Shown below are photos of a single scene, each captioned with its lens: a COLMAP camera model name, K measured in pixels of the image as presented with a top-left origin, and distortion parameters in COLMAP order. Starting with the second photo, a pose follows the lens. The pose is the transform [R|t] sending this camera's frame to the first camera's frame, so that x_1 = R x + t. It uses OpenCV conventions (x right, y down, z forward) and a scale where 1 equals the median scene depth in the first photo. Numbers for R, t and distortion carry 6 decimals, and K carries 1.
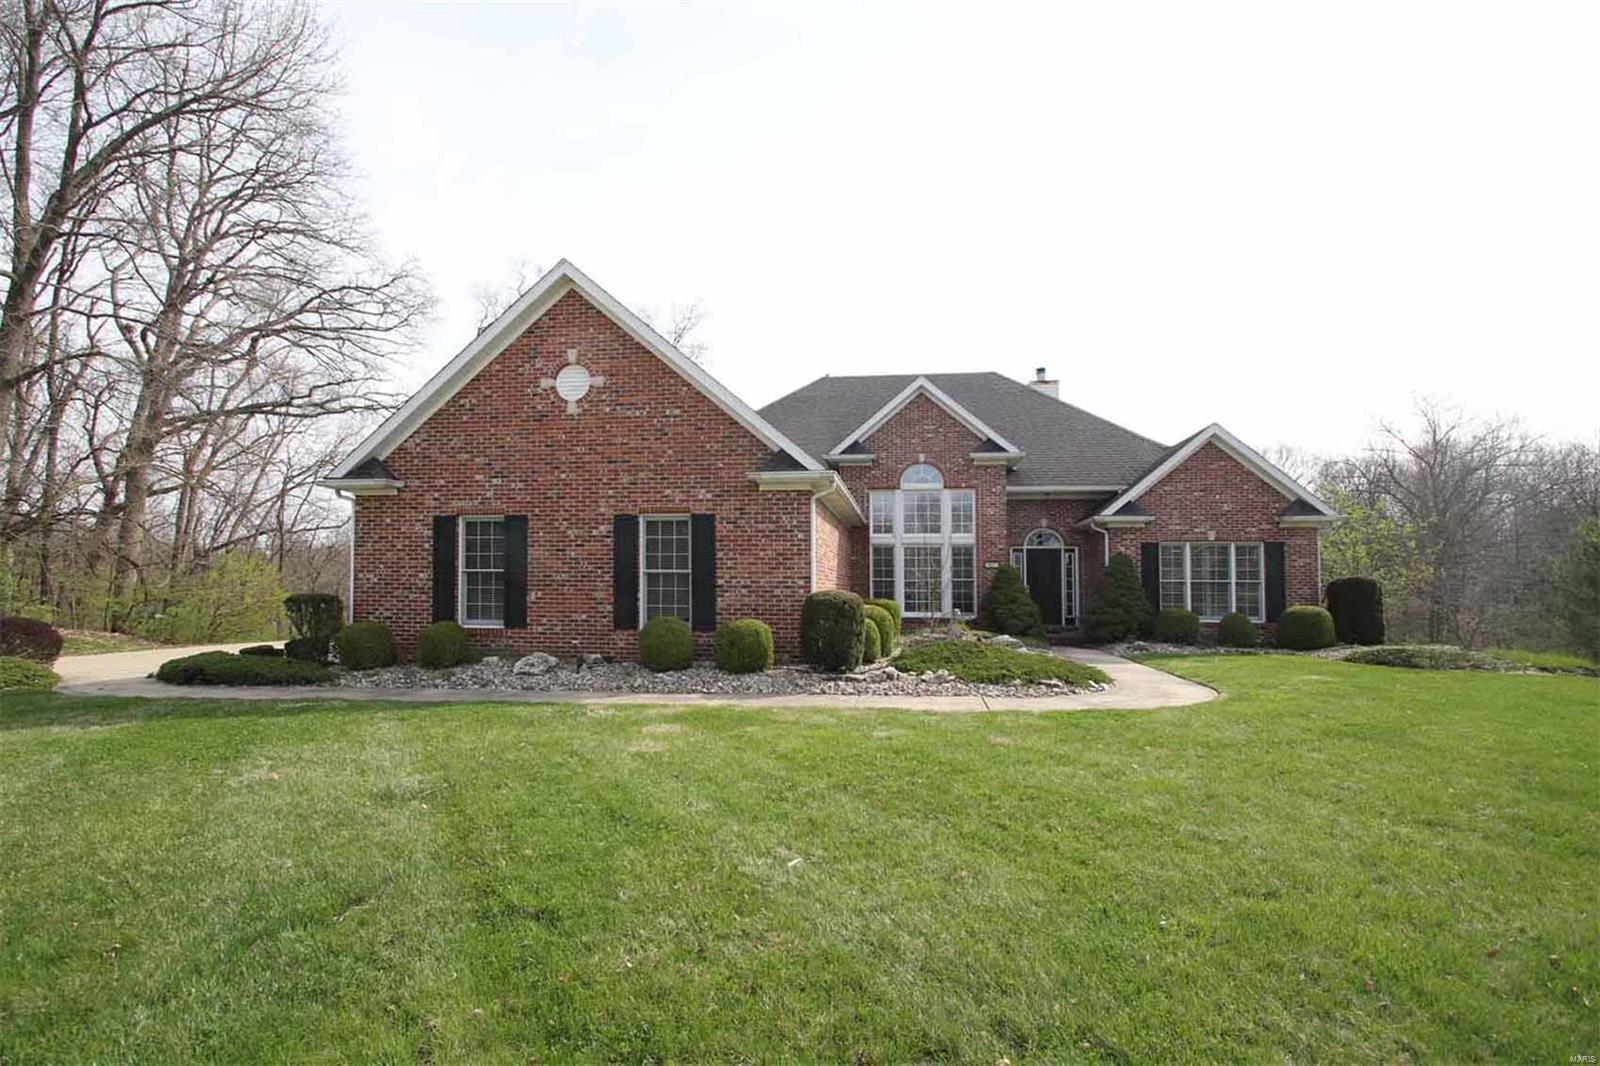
lens RADIAL K [[739.2, 0, 709.1], [0, 739.2, 561.8], [0, 0, 1]] dist [-0.005480, -0.000841]
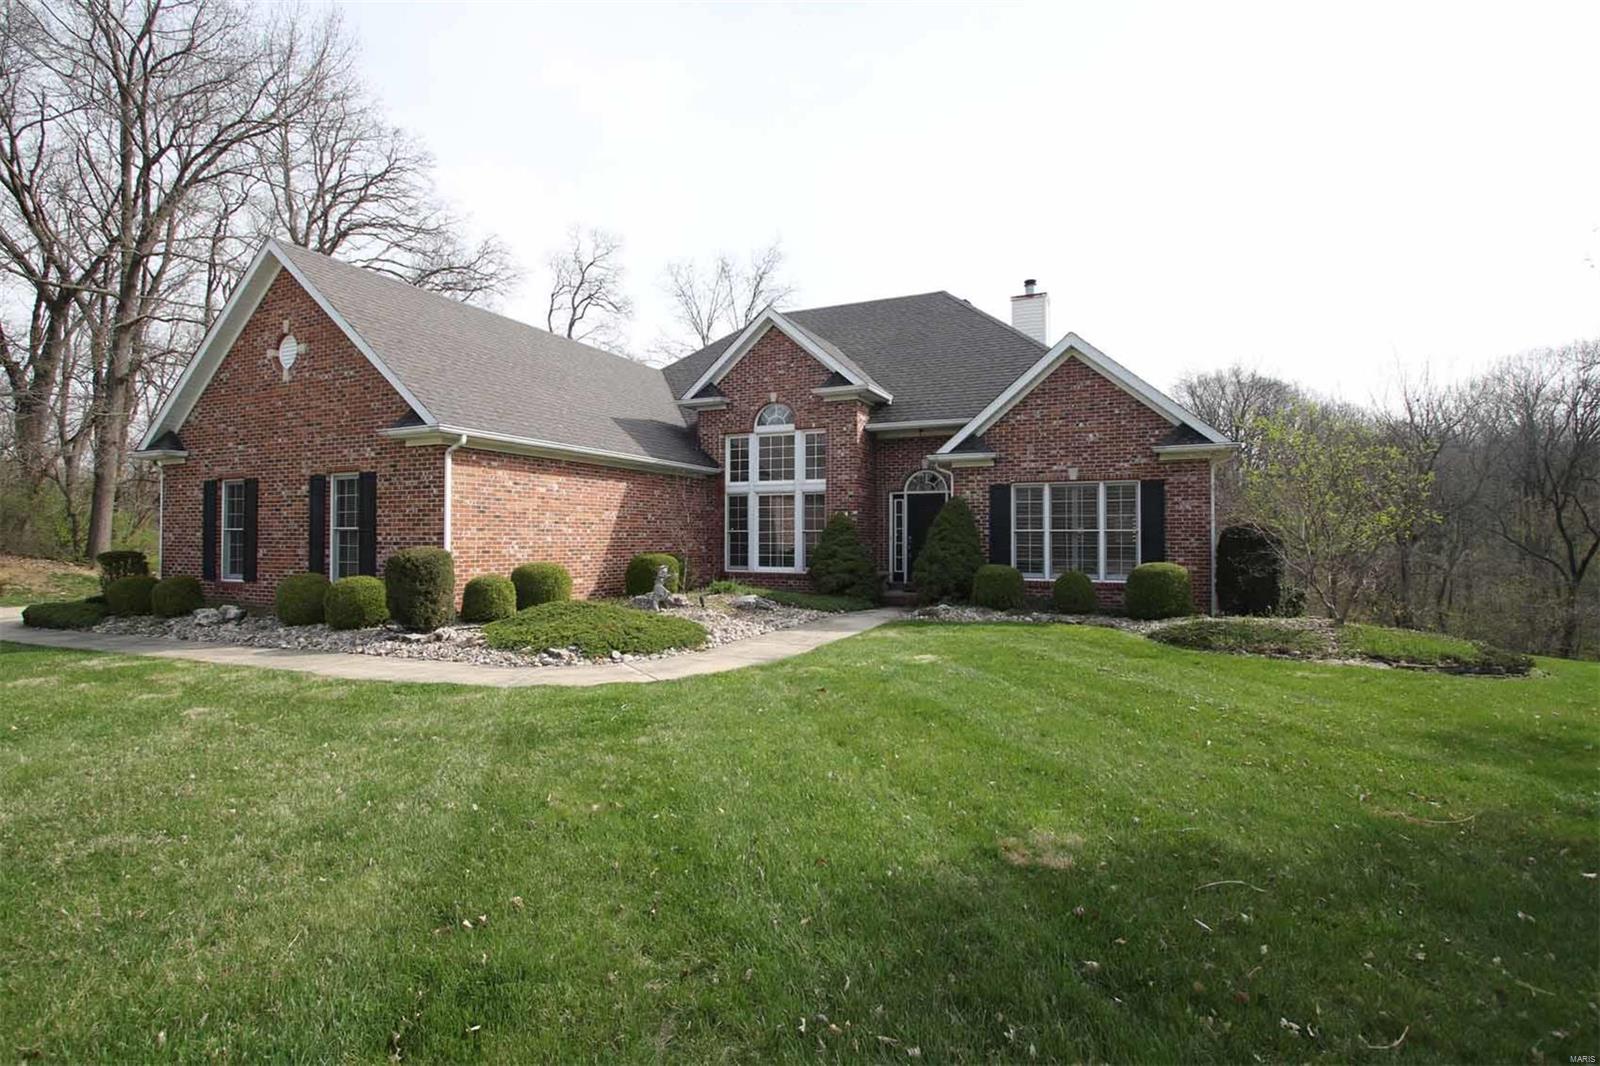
lens RADIAL K [[739.2, 0, 759.2], [0, 739.2, 524.0], [0, 0, 1]] dist [-0.005480, -0.000841]
pose [[0.958515, -0.012292, -0.284778, 0.592663], [0.017917, 0.999692, 0.017155, -0.000919], [0.284479, -0.021546, 0.958440, 0.133772]]
